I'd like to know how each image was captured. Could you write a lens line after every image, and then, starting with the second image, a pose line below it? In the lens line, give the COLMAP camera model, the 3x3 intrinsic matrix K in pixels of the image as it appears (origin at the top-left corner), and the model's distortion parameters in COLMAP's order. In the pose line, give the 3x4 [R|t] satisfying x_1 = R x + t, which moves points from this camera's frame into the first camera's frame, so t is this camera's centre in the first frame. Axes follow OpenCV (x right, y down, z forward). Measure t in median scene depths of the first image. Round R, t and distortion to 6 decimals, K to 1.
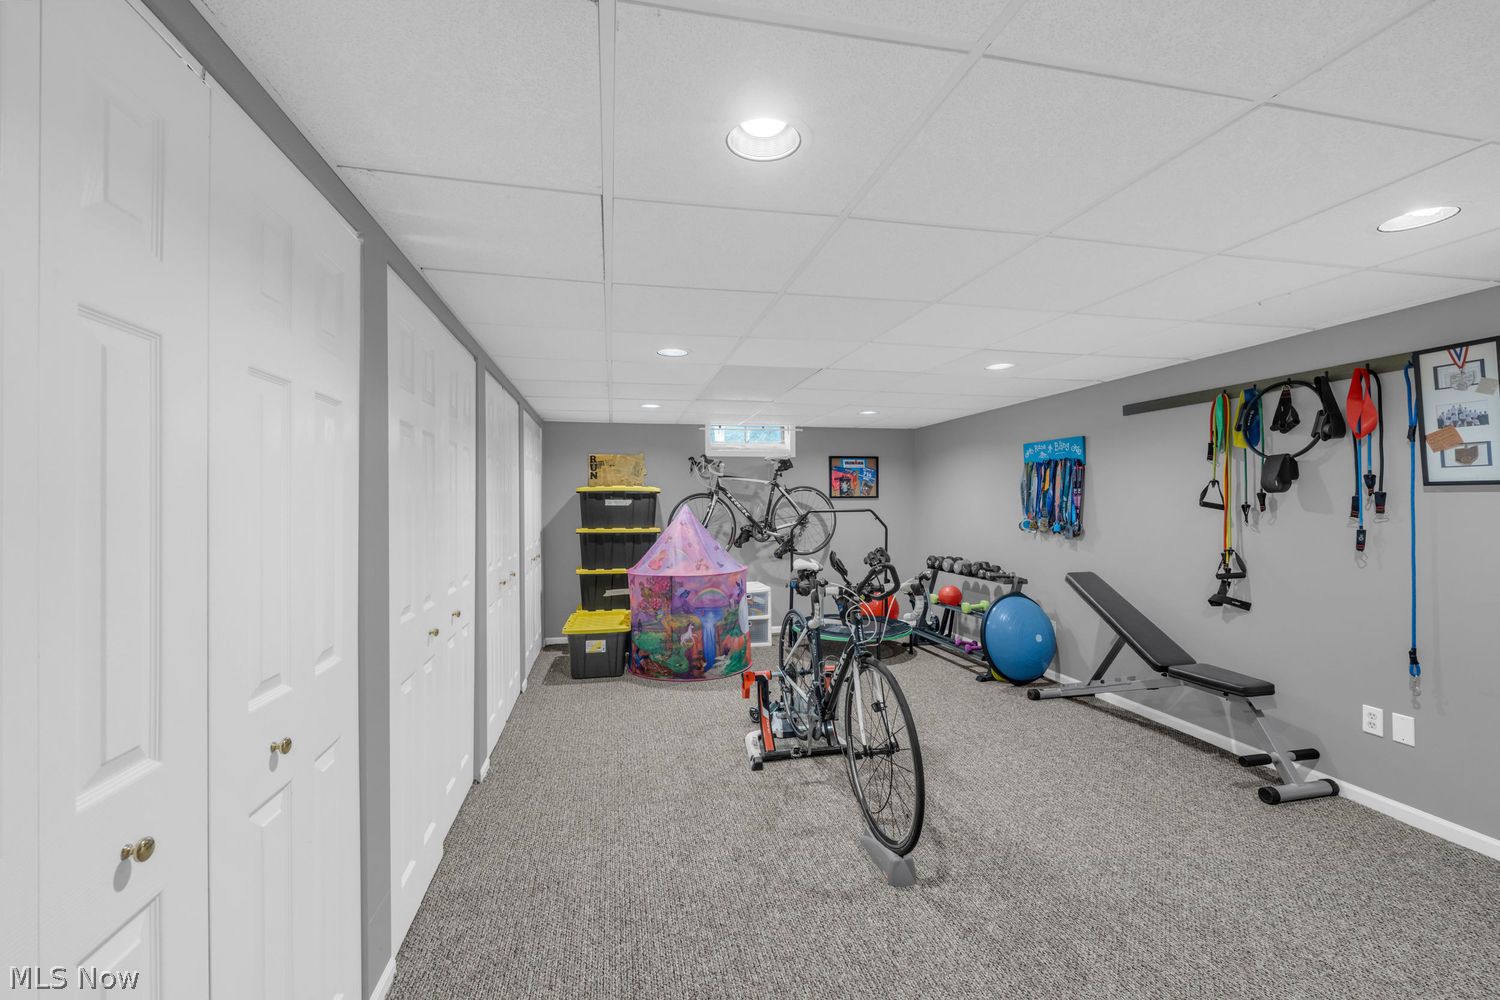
lens RADIAL K [[619.1, 0, 747.7], [0, 619.1, 501.0], [0, 0, 1]] dist [-0.010071, -0.000034]
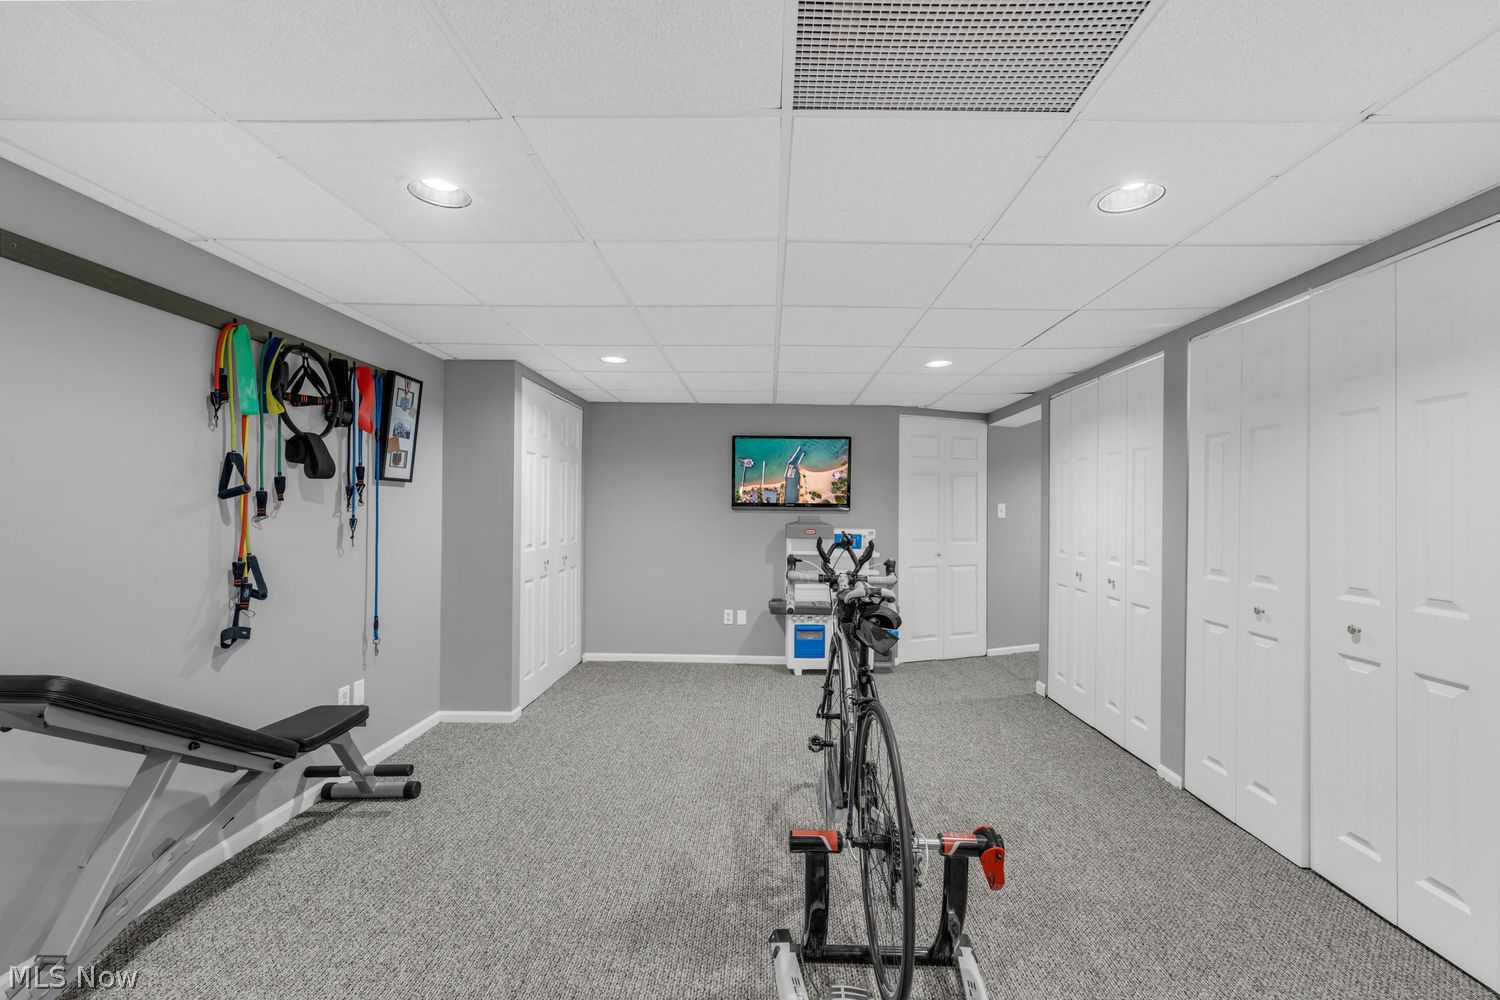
lens RADIAL K [[619.1, 0, 764.8], [0, 619.1, 505.1], [0, 0, 1]] dist [-0.010071, -0.000034]
pose [[-0.973181, 0.002236, 0.230029, 0.068034], [0.000654, 0.999976, -0.006954, 0.029642], [-0.230038, -0.006617, -0.973159, 1.731973]]
